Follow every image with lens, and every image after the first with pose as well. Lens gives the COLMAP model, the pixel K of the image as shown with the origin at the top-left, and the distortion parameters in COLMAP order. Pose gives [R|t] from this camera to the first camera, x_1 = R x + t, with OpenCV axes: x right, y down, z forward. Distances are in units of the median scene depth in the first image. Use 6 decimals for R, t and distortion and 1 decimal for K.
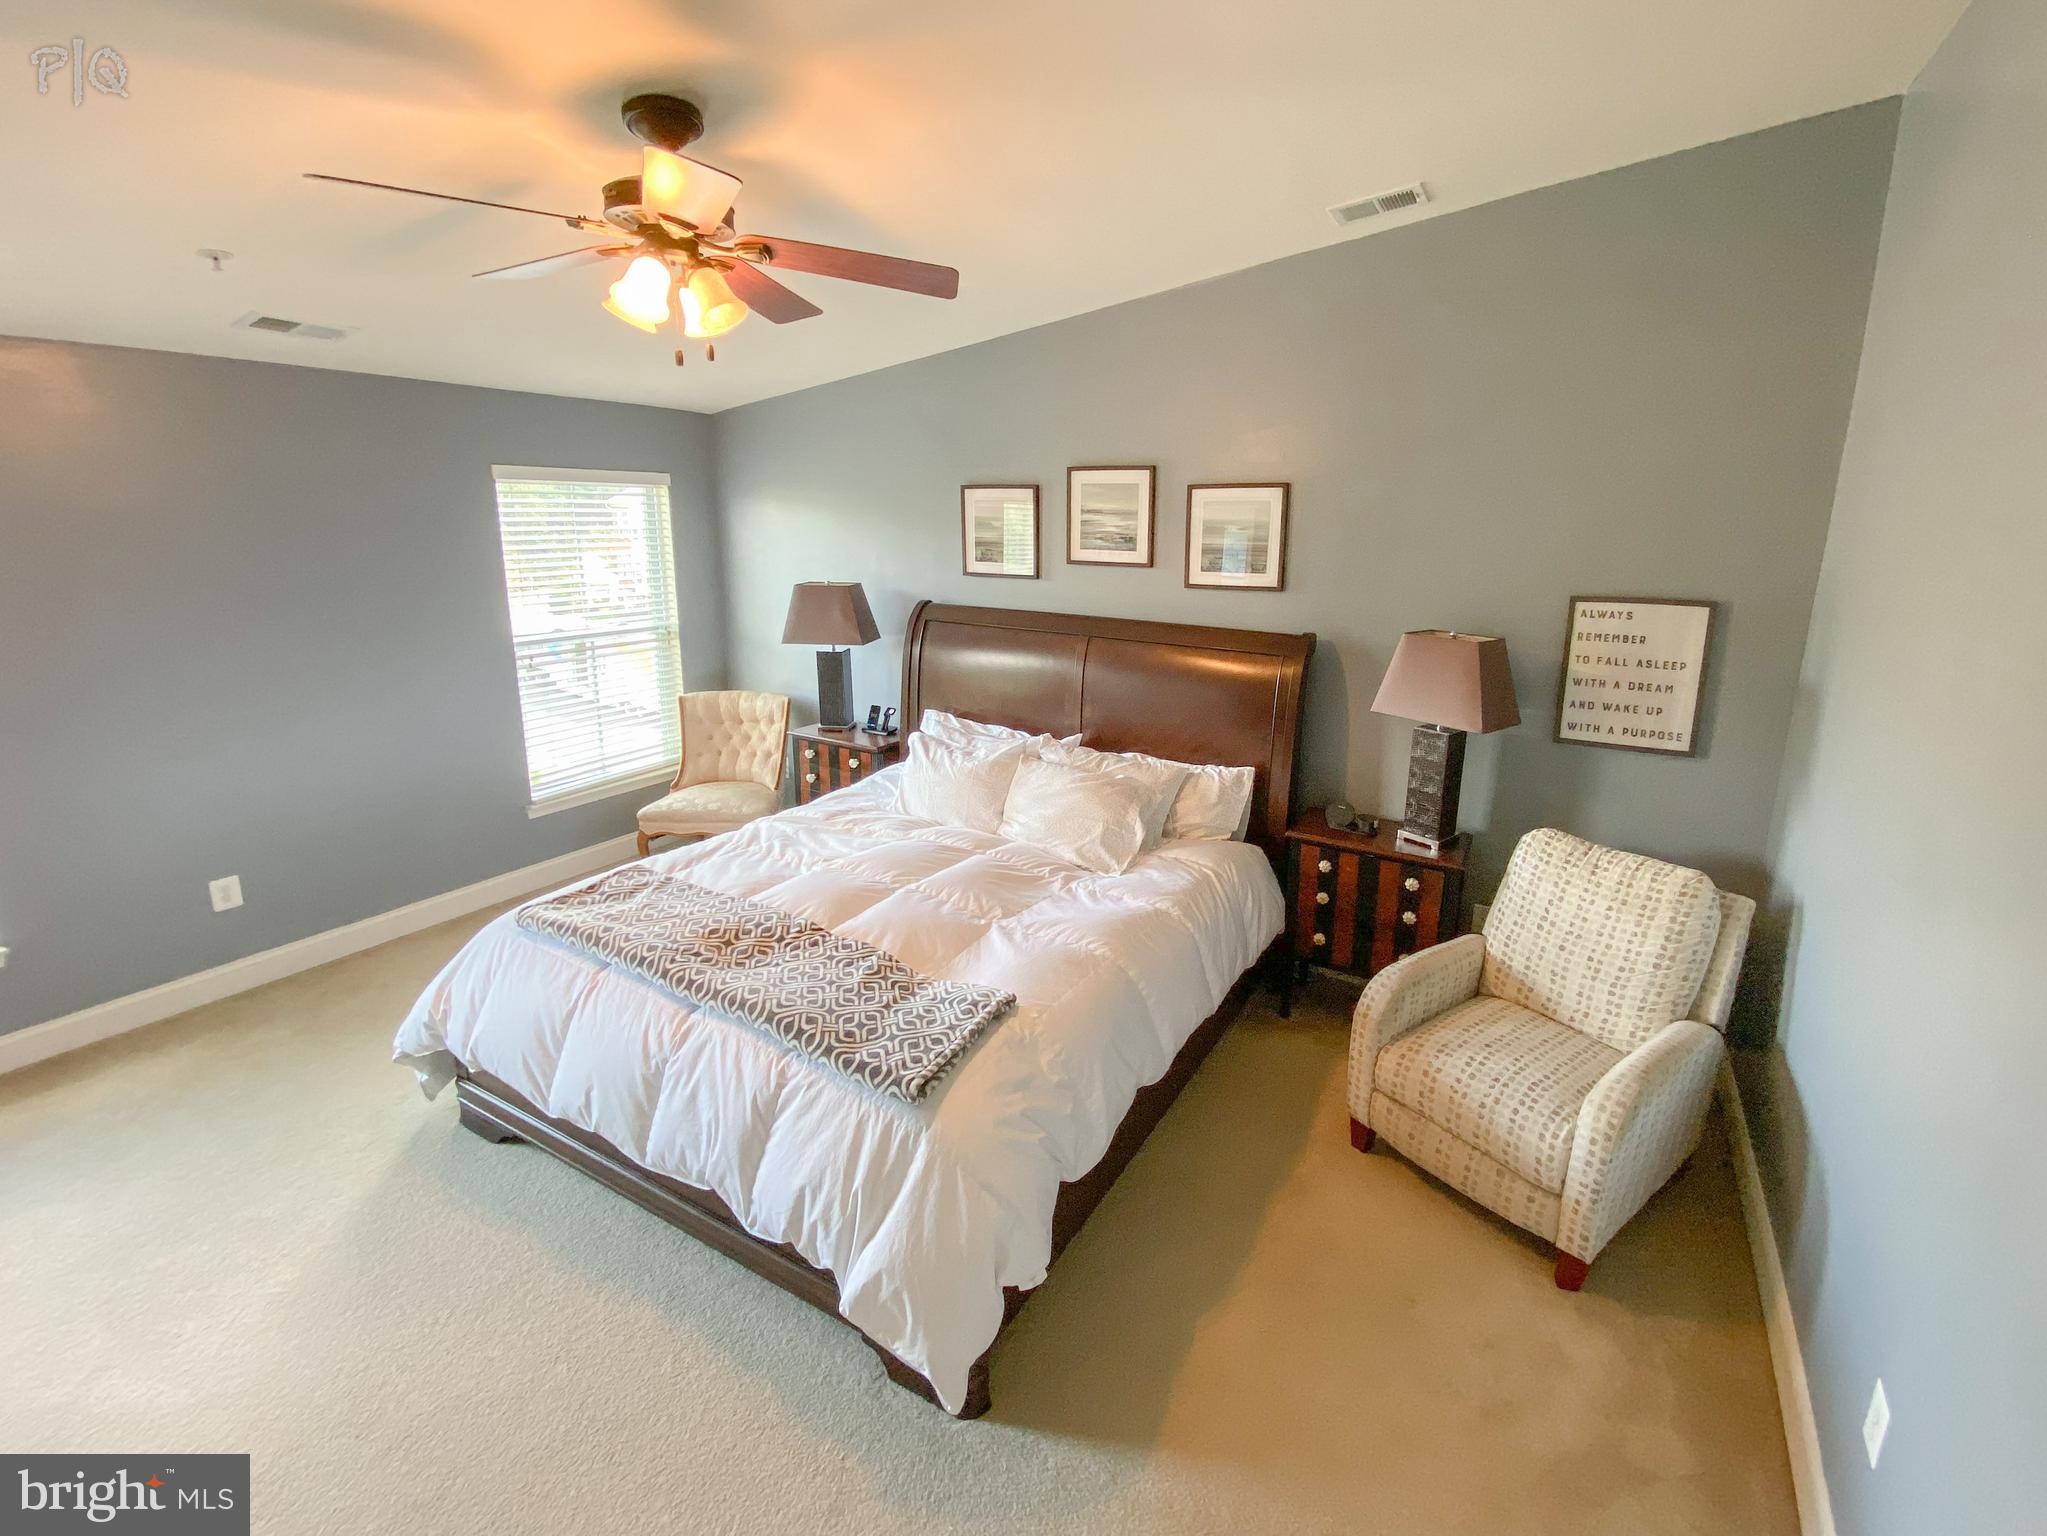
lens RADIAL K [[929.2, 0, 1024.4], [0, 929.2, 742.0], [0, 0, 1]] dist [0.001983, 0.000125]
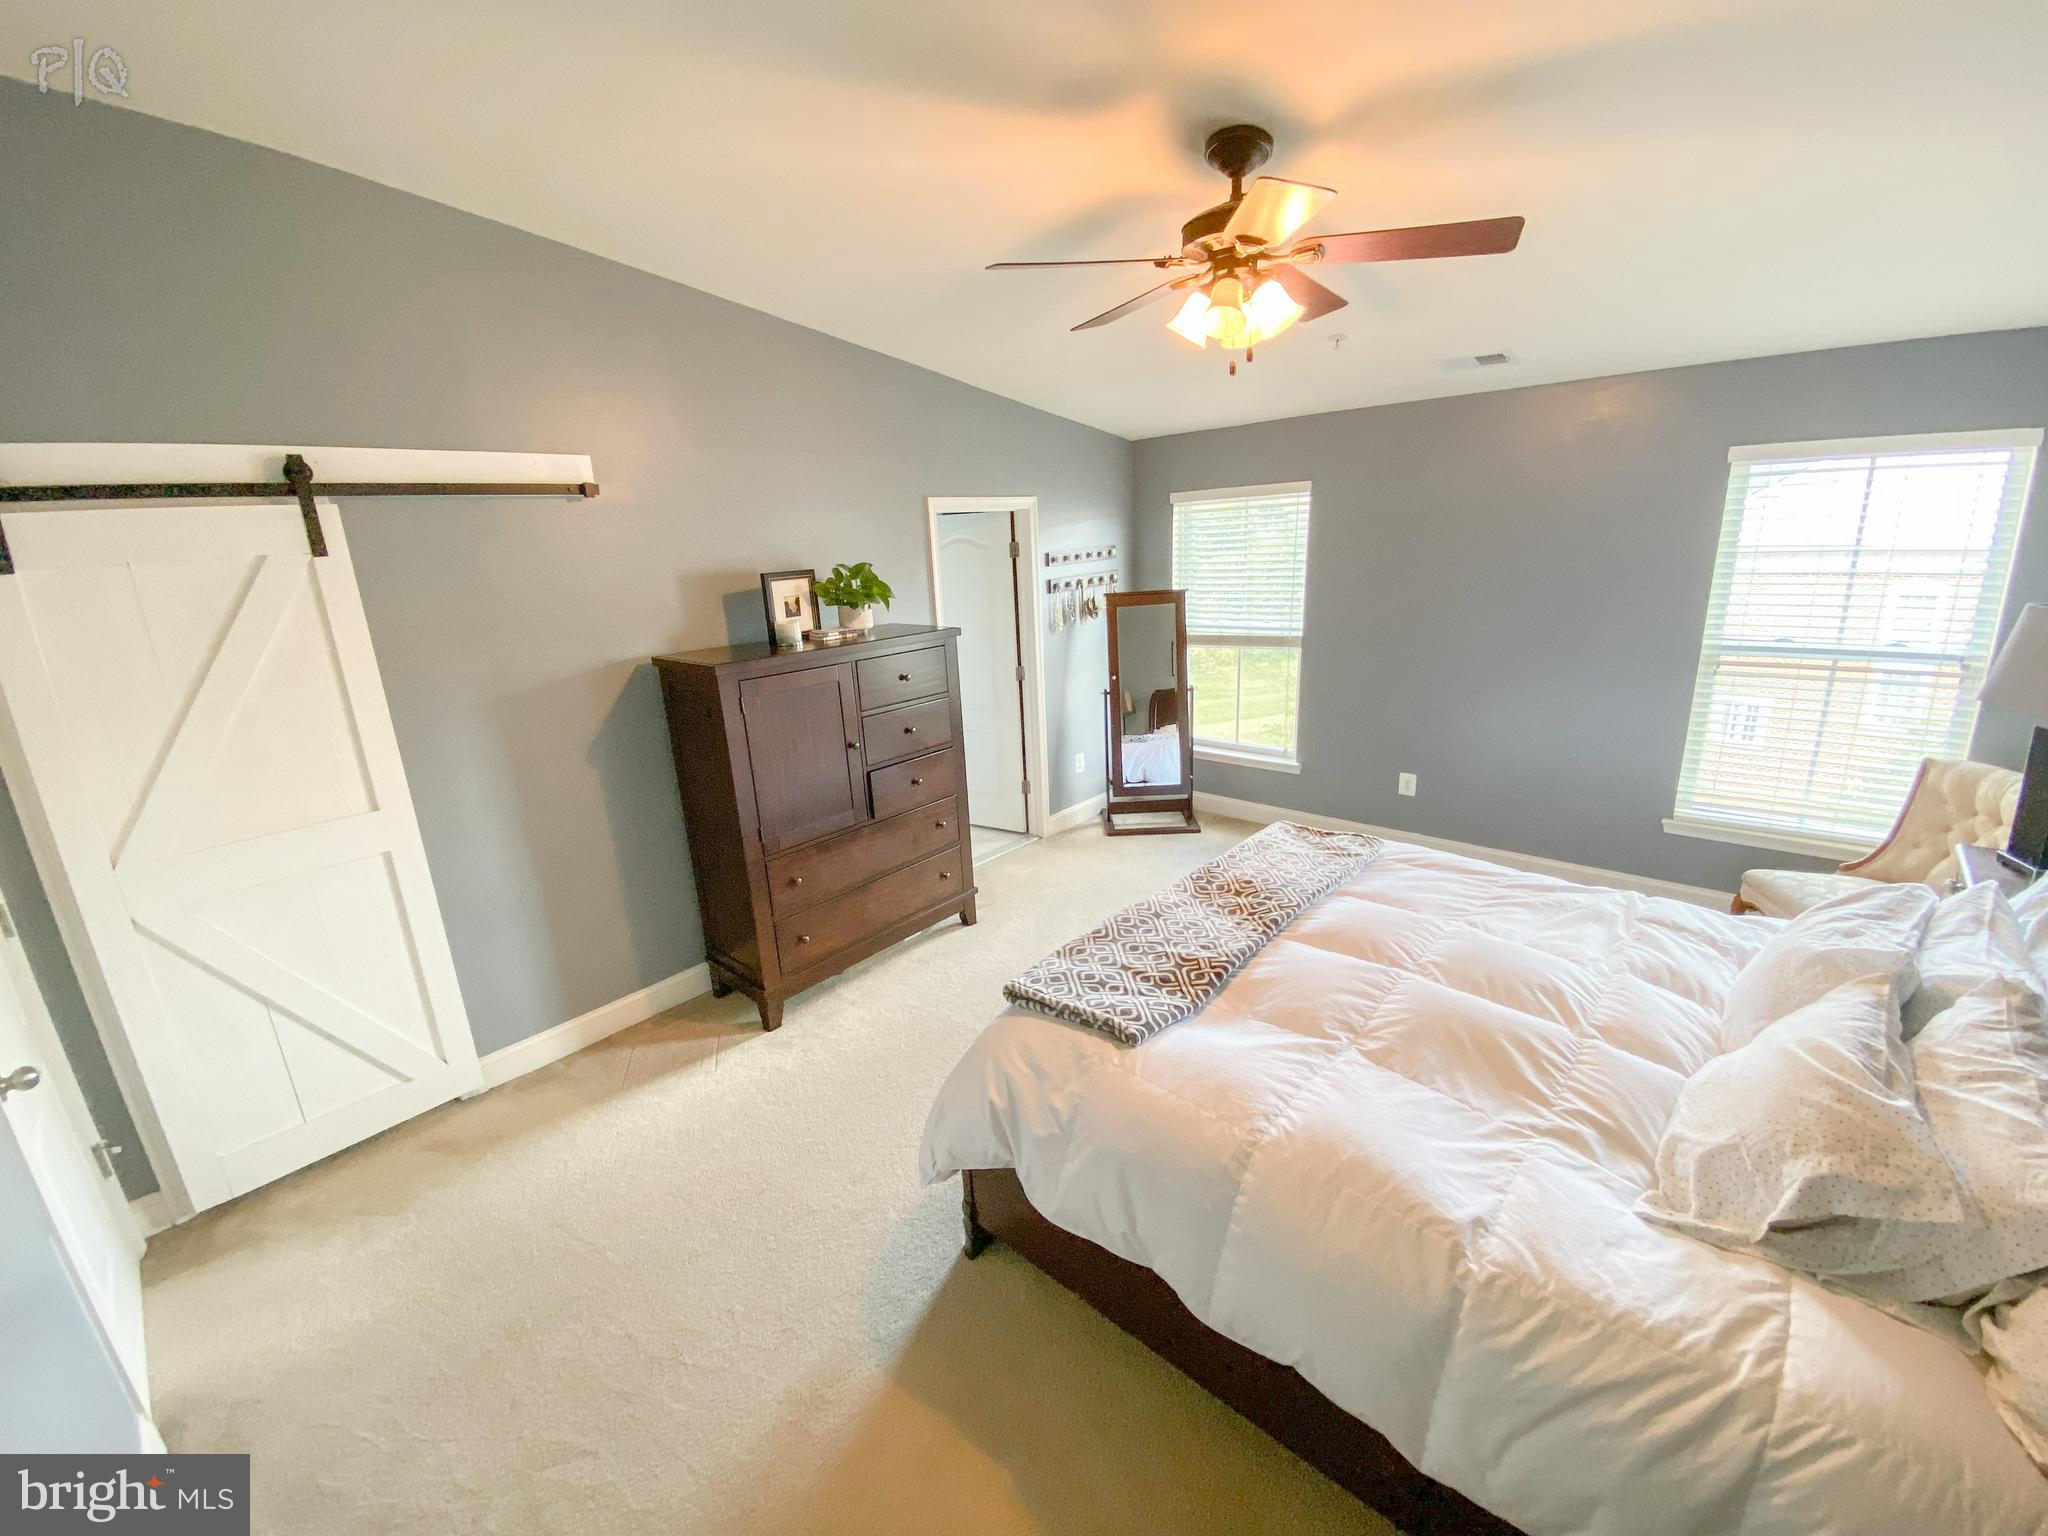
lens RADIAL K [[813.6, 0, 1024.0], [0, 813.6, 768.0], [0, 0, 1]] dist [-0.001608, -0.000119]
pose [[-0.213254, 0.257330, -0.942499, 0.552688], [-0.194167, 0.934284, 0.299020, -0.150464], [0.957508, 0.246769, -0.149275, 0.755599]]
